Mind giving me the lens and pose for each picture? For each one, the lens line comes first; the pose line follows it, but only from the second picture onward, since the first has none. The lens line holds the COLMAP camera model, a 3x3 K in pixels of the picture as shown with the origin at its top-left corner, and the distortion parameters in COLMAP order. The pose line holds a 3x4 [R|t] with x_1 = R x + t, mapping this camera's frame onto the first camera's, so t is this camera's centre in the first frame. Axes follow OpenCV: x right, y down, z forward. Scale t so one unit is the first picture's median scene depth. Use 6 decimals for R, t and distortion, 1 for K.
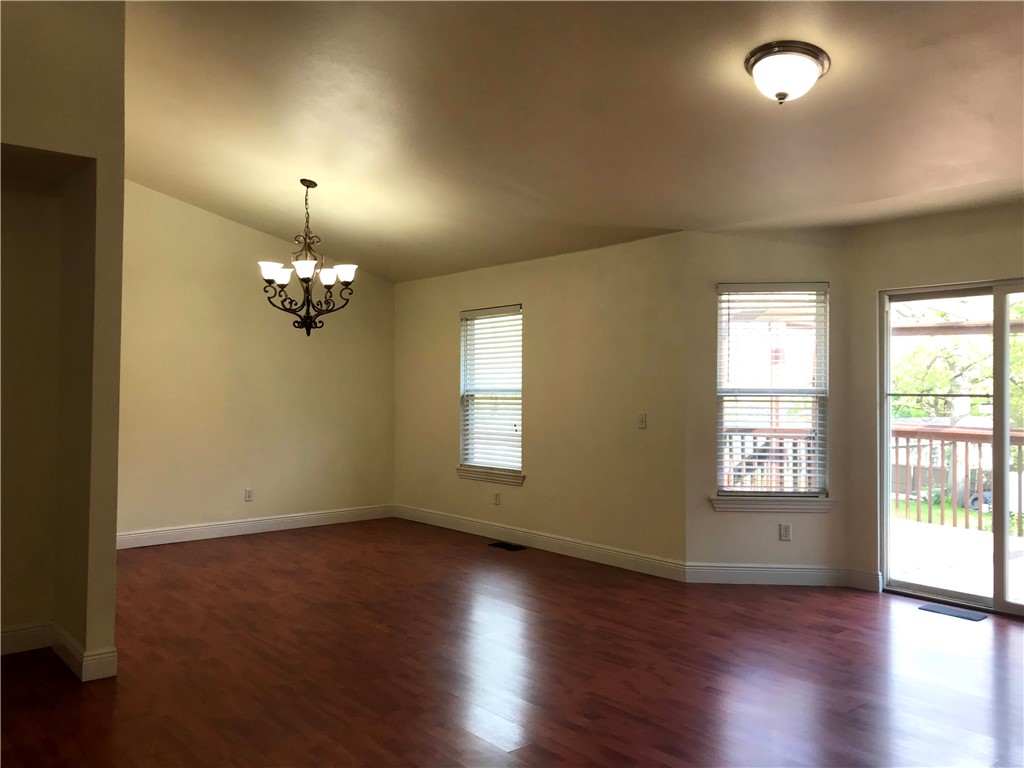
lens RADIAL K [[834.2, 0, 503.7], [0, 834.2, 385.5], [0, 0, 1]] dist [0.005665, -0.024561]
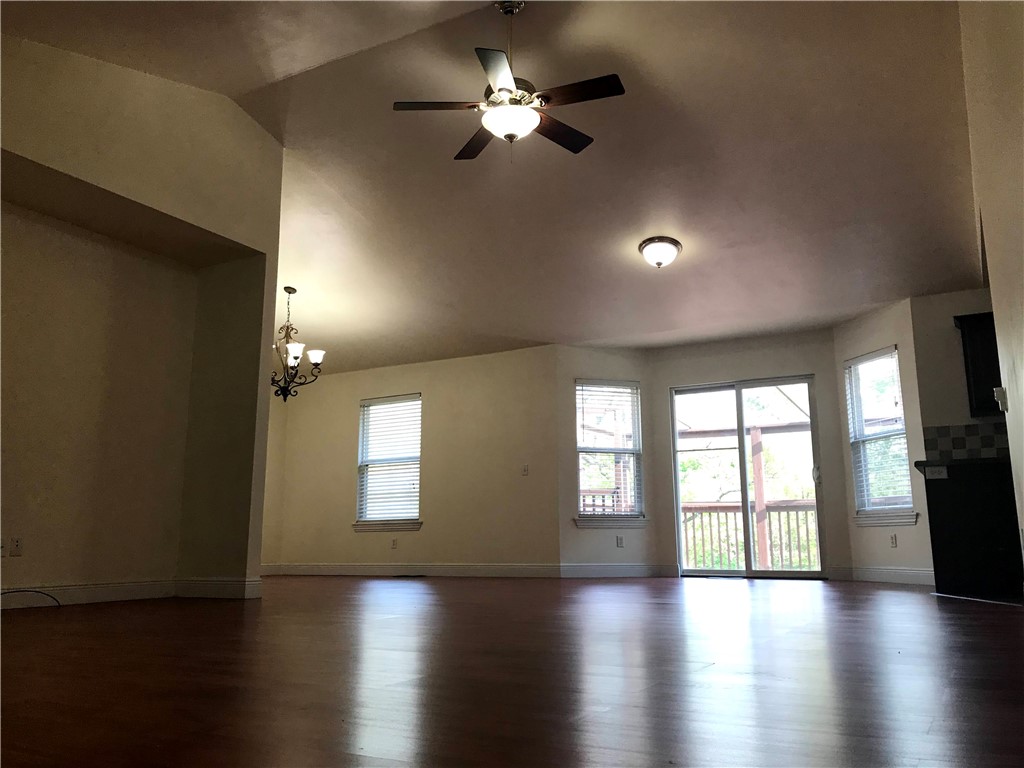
lens RADIAL K [[834.2, 0, 516.6], [0, 834.2, 383.7], [0, 0, 1]] dist [0.005665, -0.024561]
pose [[0.927905, 0.058917, 0.368131, -0.388719], [0.010387, 0.982965, -0.183498, 0.160234], [-0.372671, 0.174093, 0.911487, -0.340635]]
